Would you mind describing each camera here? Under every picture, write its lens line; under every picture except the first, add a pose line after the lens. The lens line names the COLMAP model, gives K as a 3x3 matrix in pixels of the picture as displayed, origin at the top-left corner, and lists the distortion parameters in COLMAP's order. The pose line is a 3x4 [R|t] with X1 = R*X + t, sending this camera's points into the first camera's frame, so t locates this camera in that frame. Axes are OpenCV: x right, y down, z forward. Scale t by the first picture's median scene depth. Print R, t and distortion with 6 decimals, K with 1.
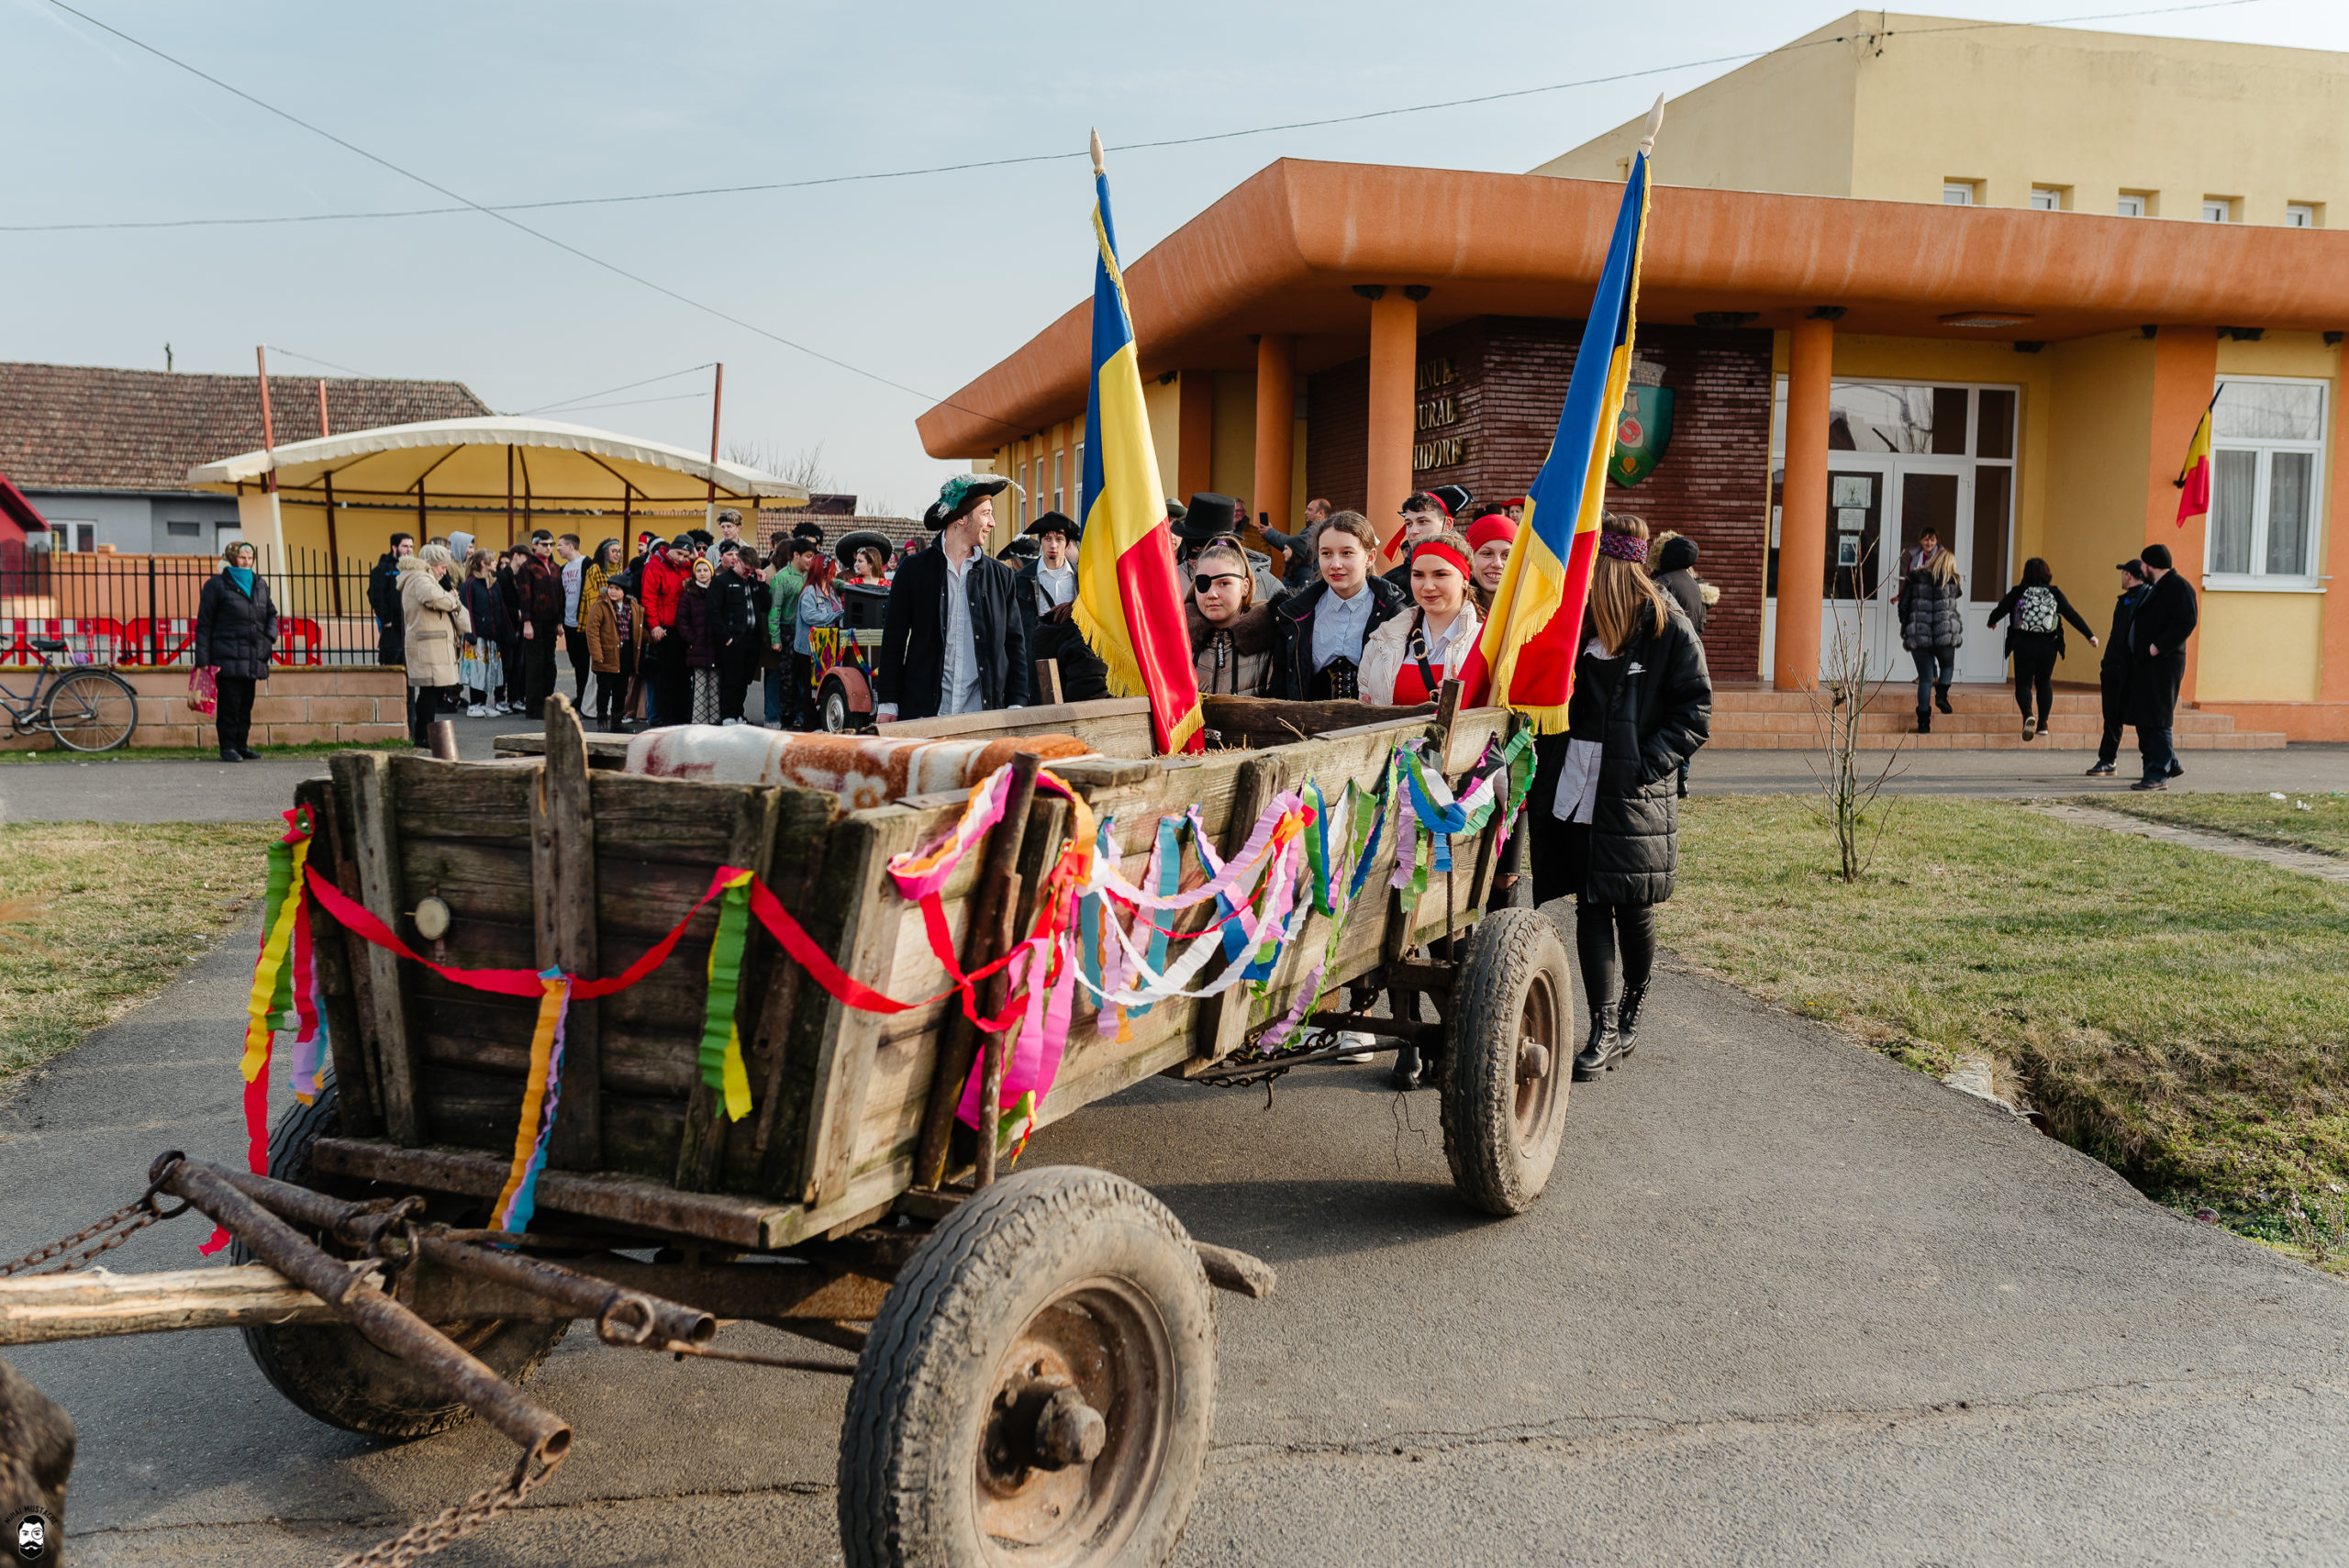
lens RADIAL K [[2196.7, 0, 1179.1], [0, 2196.7, 777.8], [0, 0, 1]] dist [-0.001372, 0.000000]
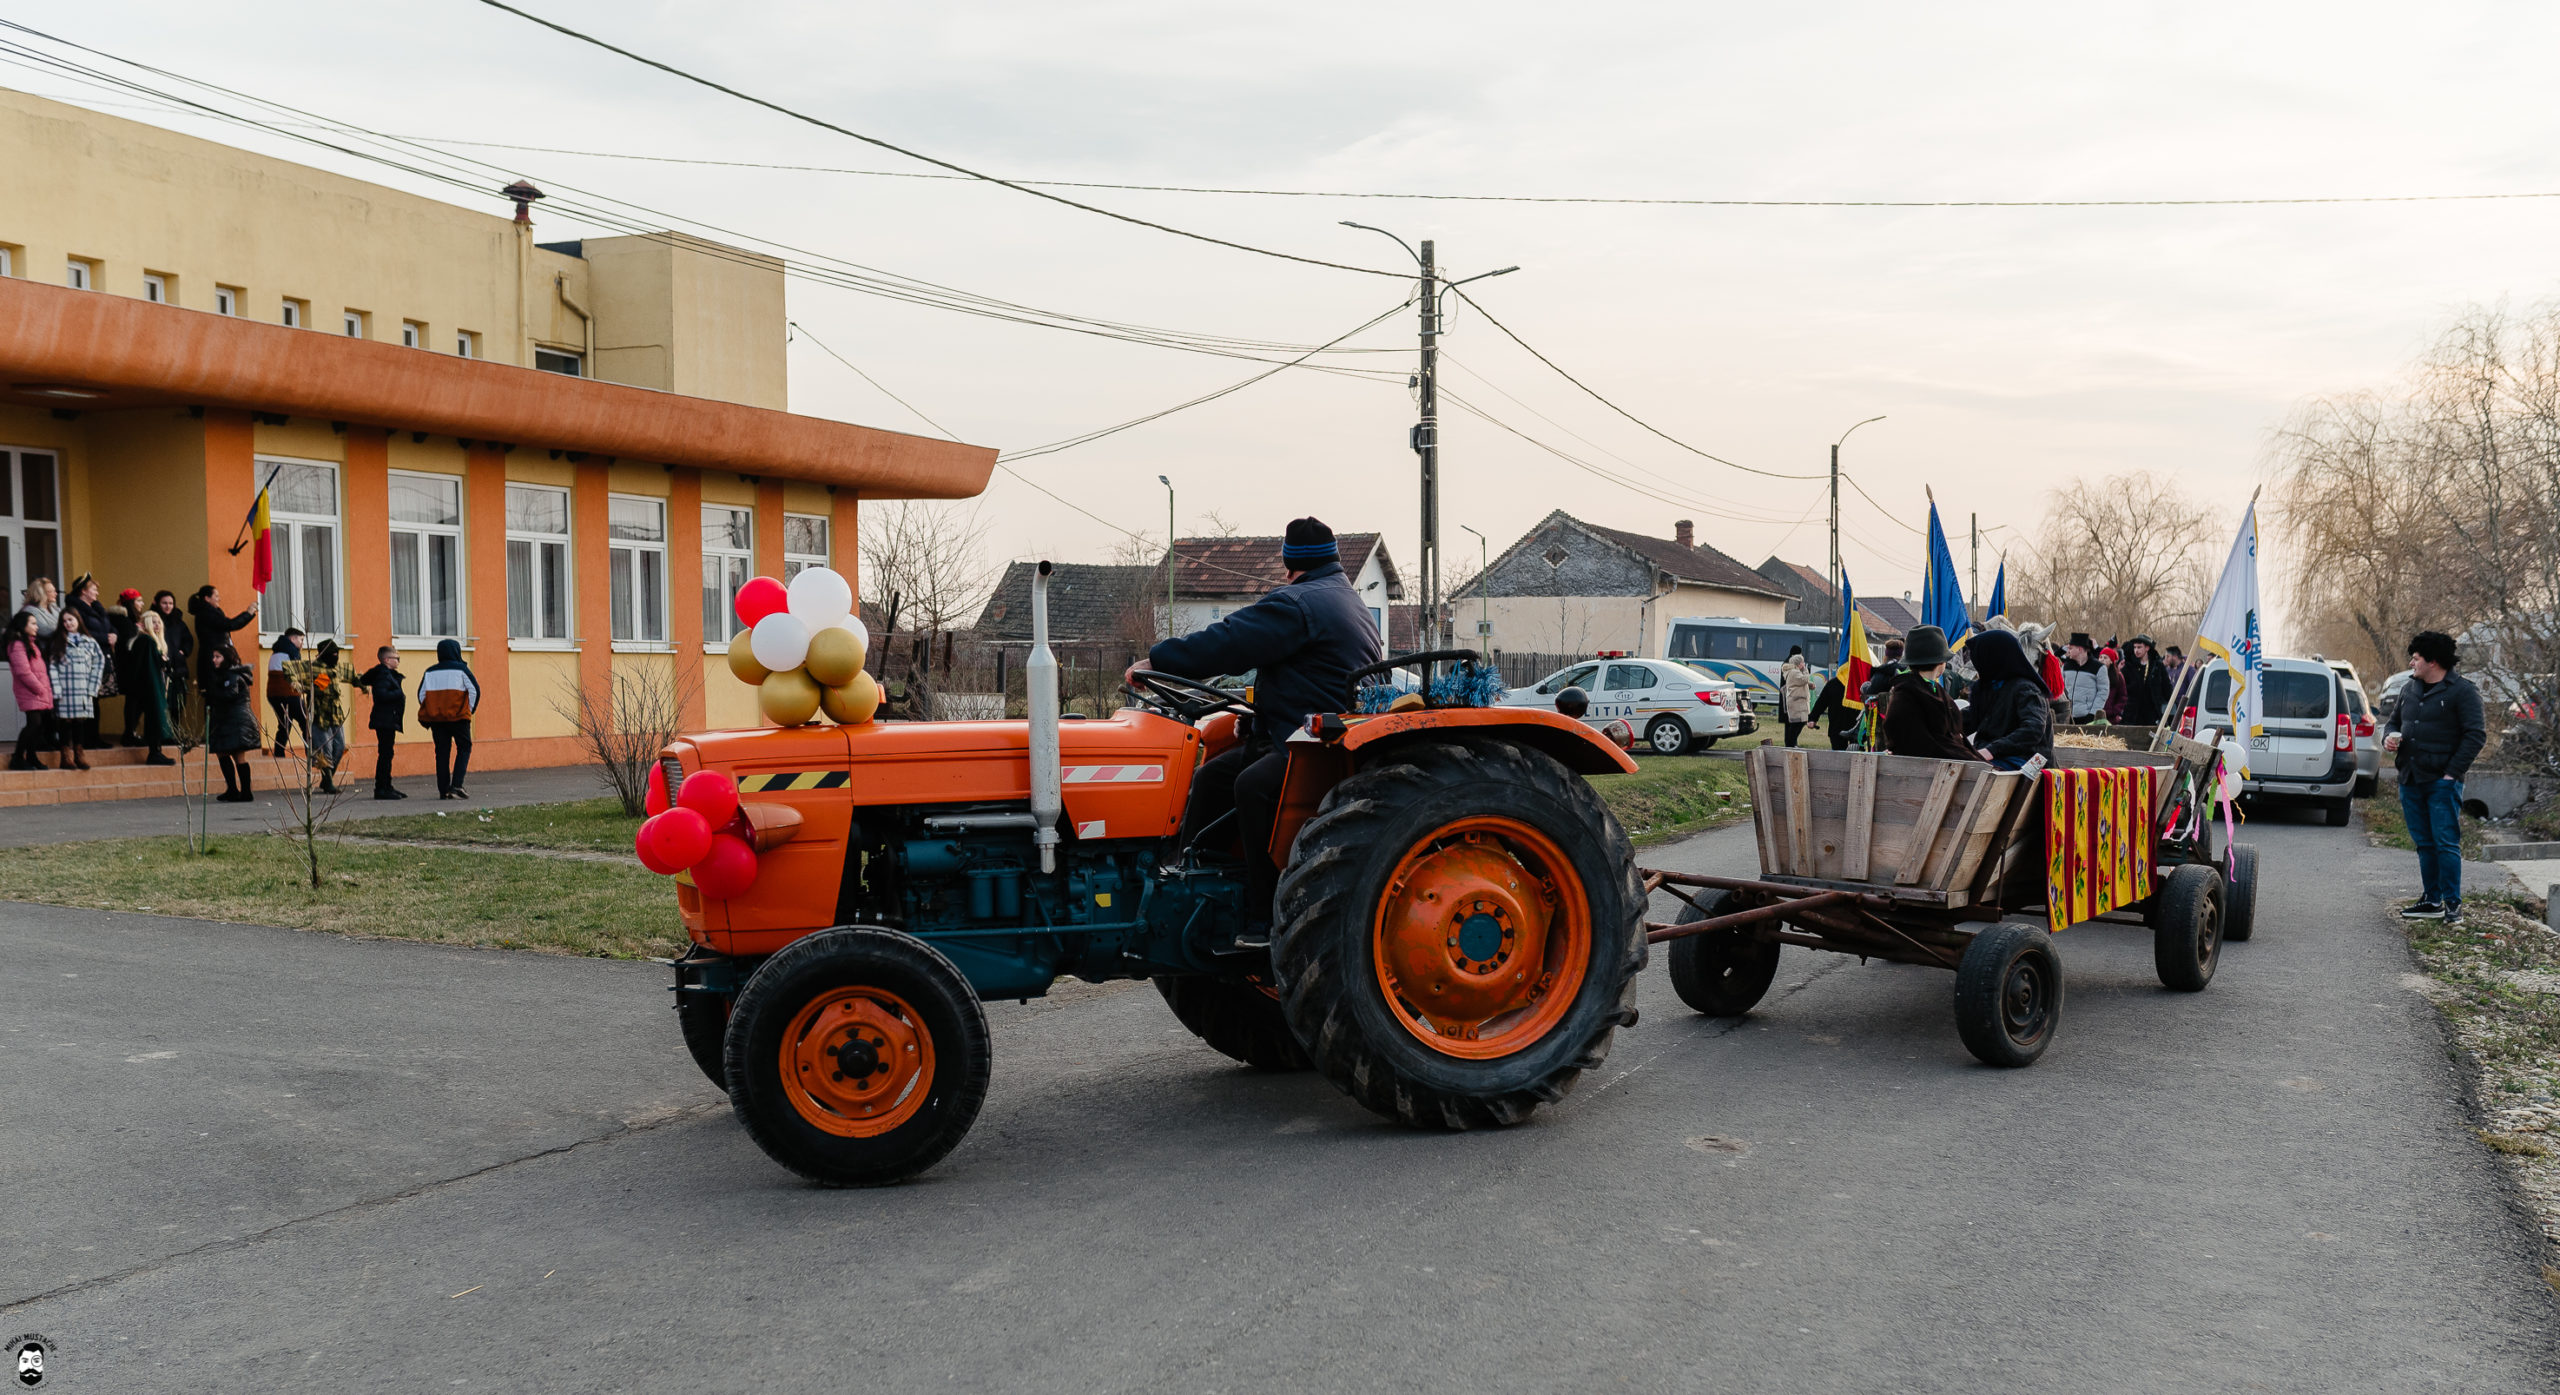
lens RADIAL K [[2438.2, 0, 1260.0], [0, 2438.2, 858.4], [0, 0, 1]] dist [0.002177, 0.000000]
pose [[0.569930, -0.082816, 0.817509, -0.261928], [0.079859, 0.995781, 0.045202, 0.005620], [-0.817803, 0.039524, 0.574139, -0.118393]]
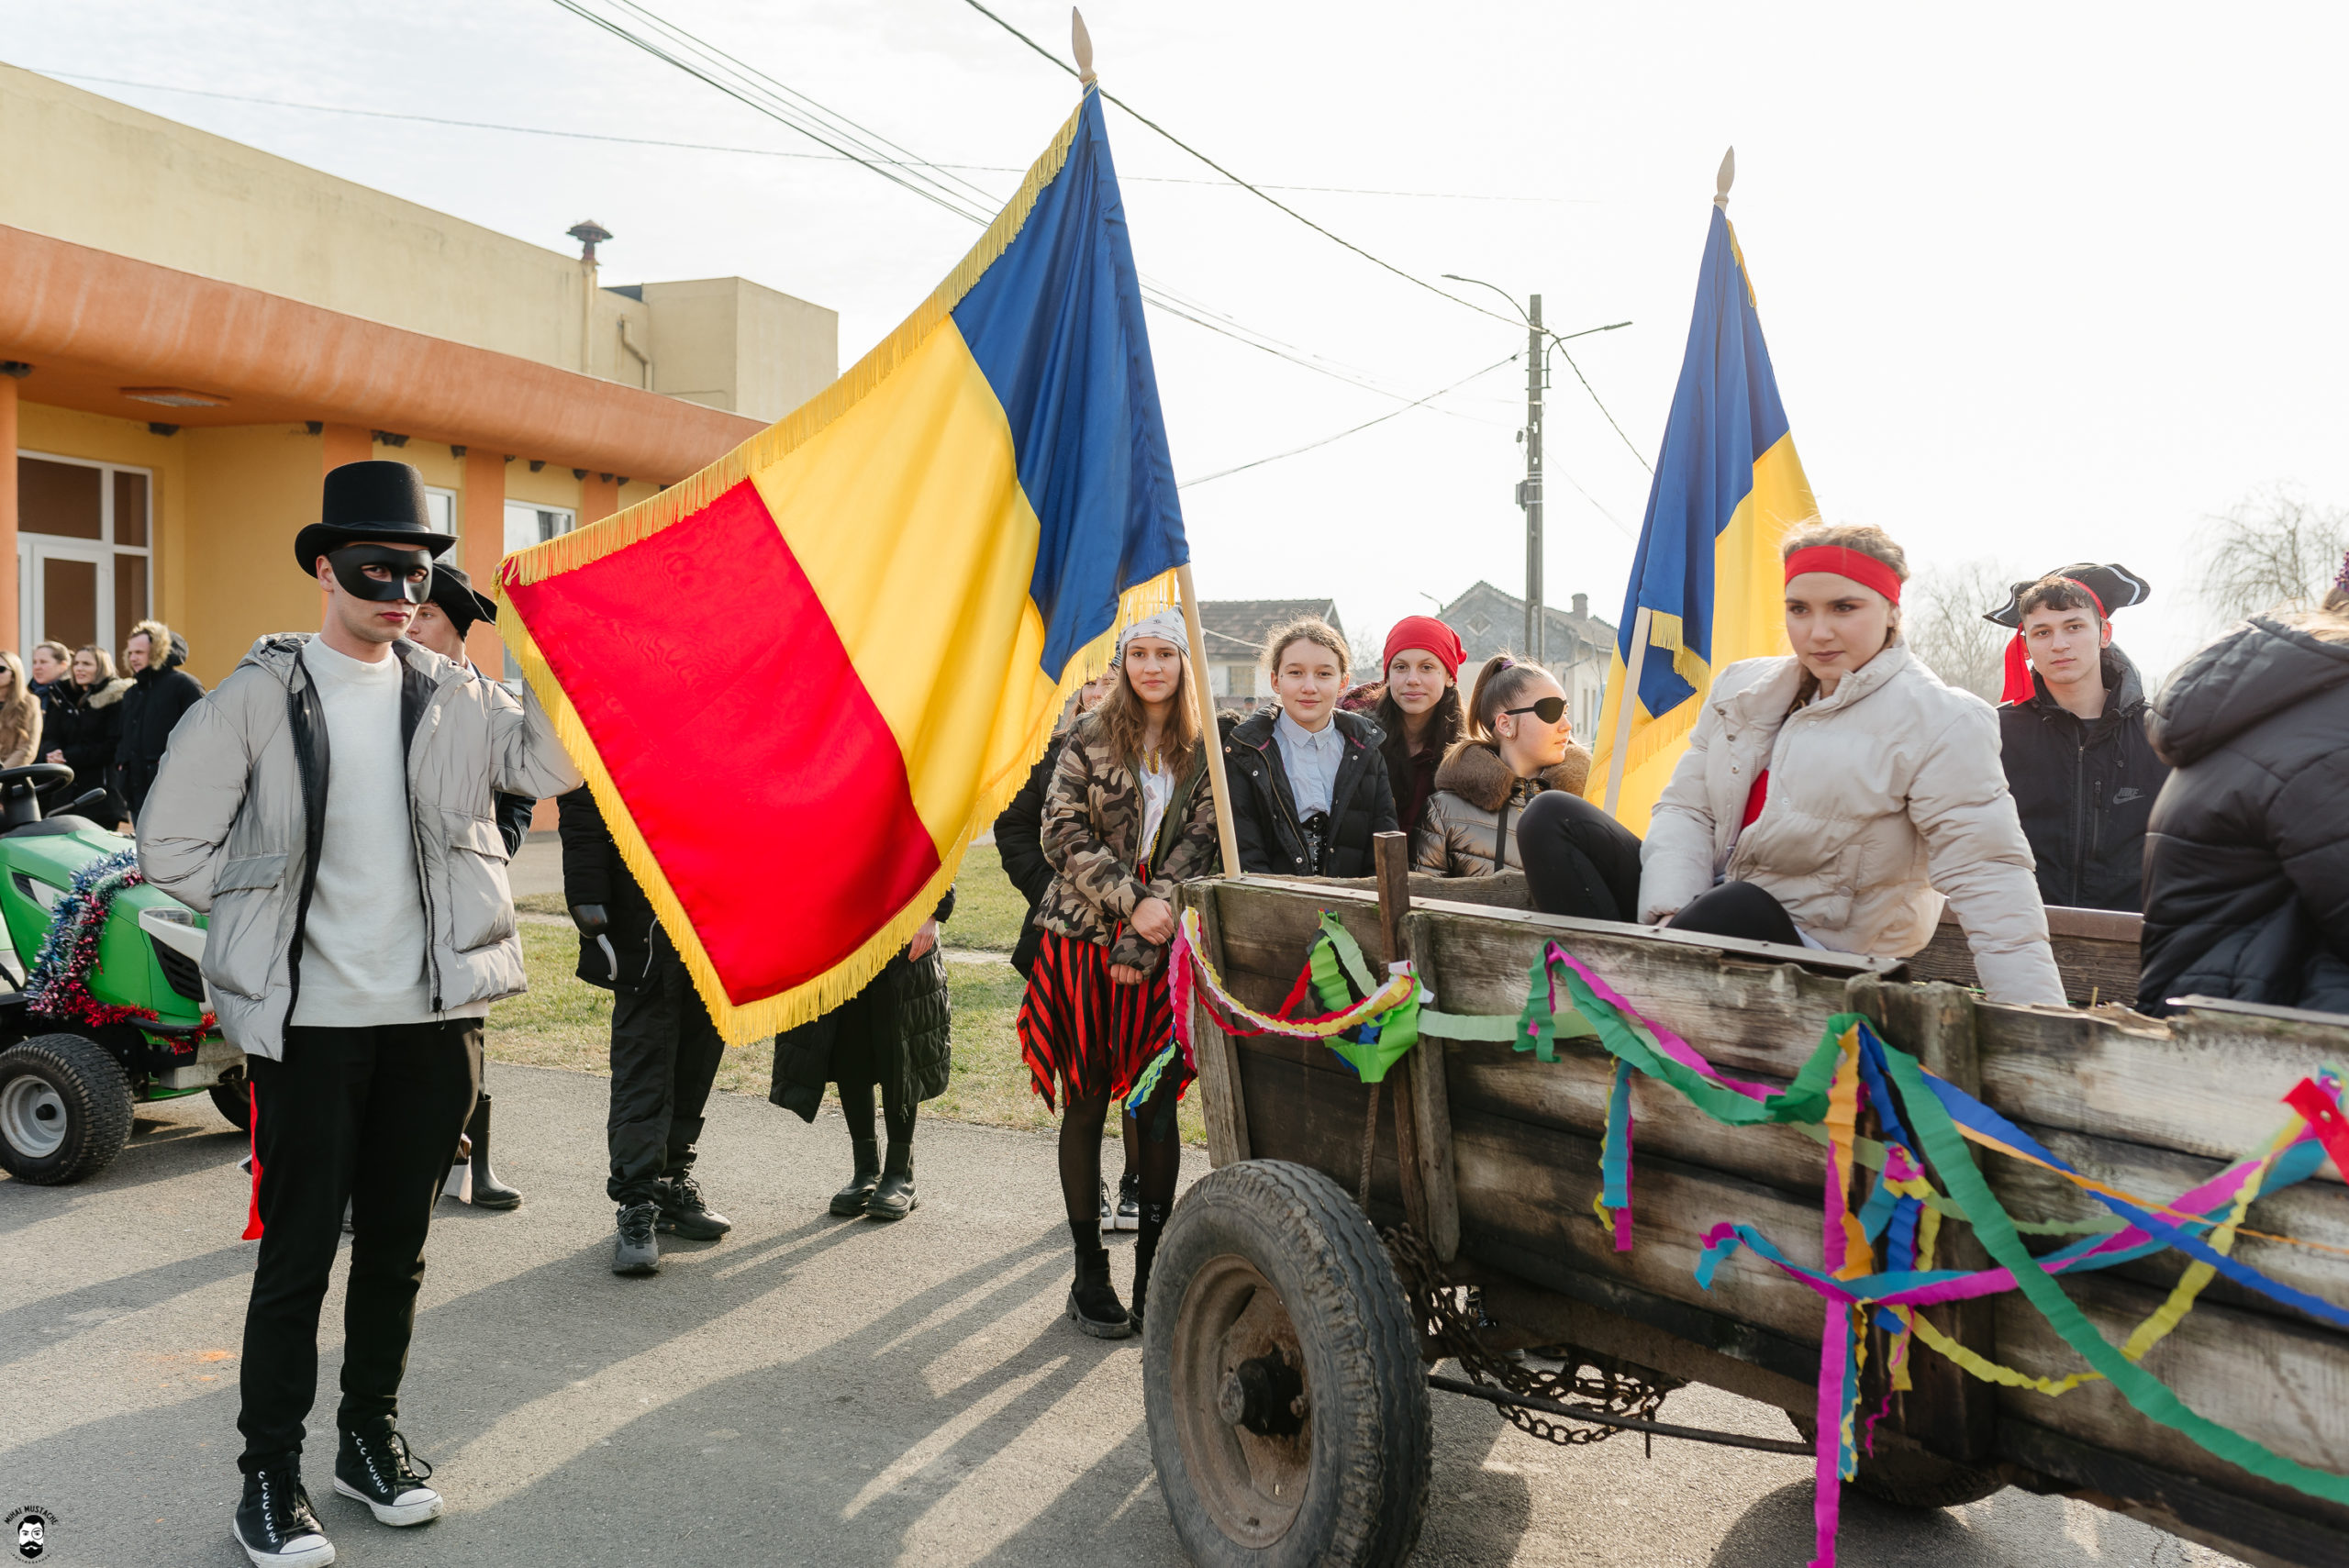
lens RADIAL K [[2196.7, 0, 1189.1], [0, 2196.7, 776.5], [0, 0, 1]] dist [-0.001372, 0.000000]
pose [[0.535709, -0.031397, 0.843818, -0.179265], [0.068502, 0.997631, -0.006369, -0.013901], [-0.841619, 0.061215, 0.536591, 0.149153]]
